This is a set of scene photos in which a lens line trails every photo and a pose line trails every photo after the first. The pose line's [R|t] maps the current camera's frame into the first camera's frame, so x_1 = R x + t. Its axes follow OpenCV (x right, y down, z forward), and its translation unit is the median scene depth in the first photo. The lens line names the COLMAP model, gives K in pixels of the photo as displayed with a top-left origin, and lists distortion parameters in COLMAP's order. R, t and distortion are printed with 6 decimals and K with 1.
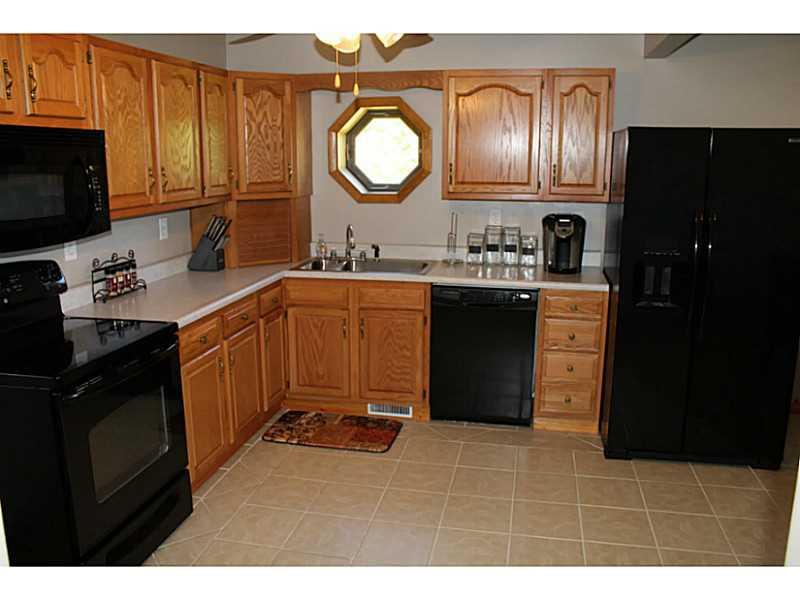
lens RADIAL K [[675.2, 0, 400.8], [0, 675.2, 305.2], [0, 0, 1]] dist [-0.157214, 0.131607]
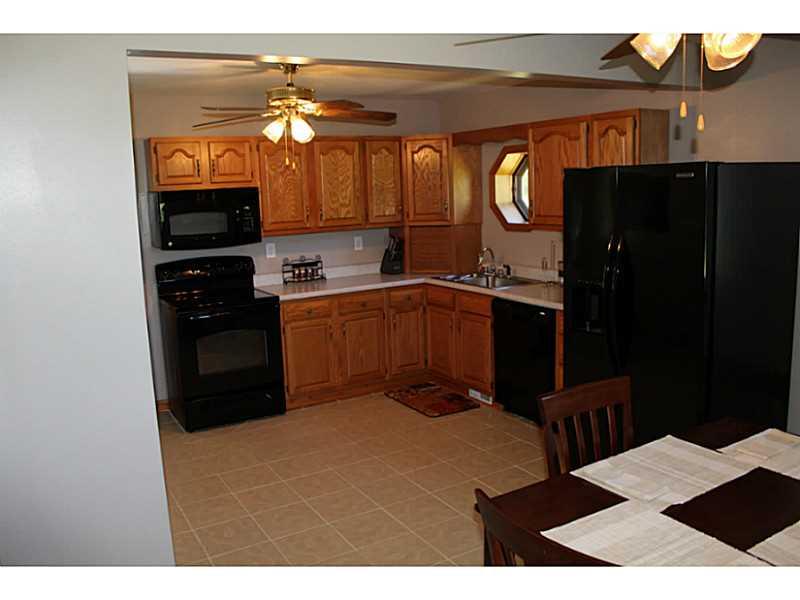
lens RADIAL K [[675.2, 0, 396.6], [0, 675.2, 299.1], [0, 0, 1]] dist [-0.157214, 0.131607]
pose [[0.674035, 0.097424, -0.732247, 0.849766], [-0.124304, 0.992089, 0.017573, -0.026727], [0.728165, 0.079176, 0.680813, 0.022294]]
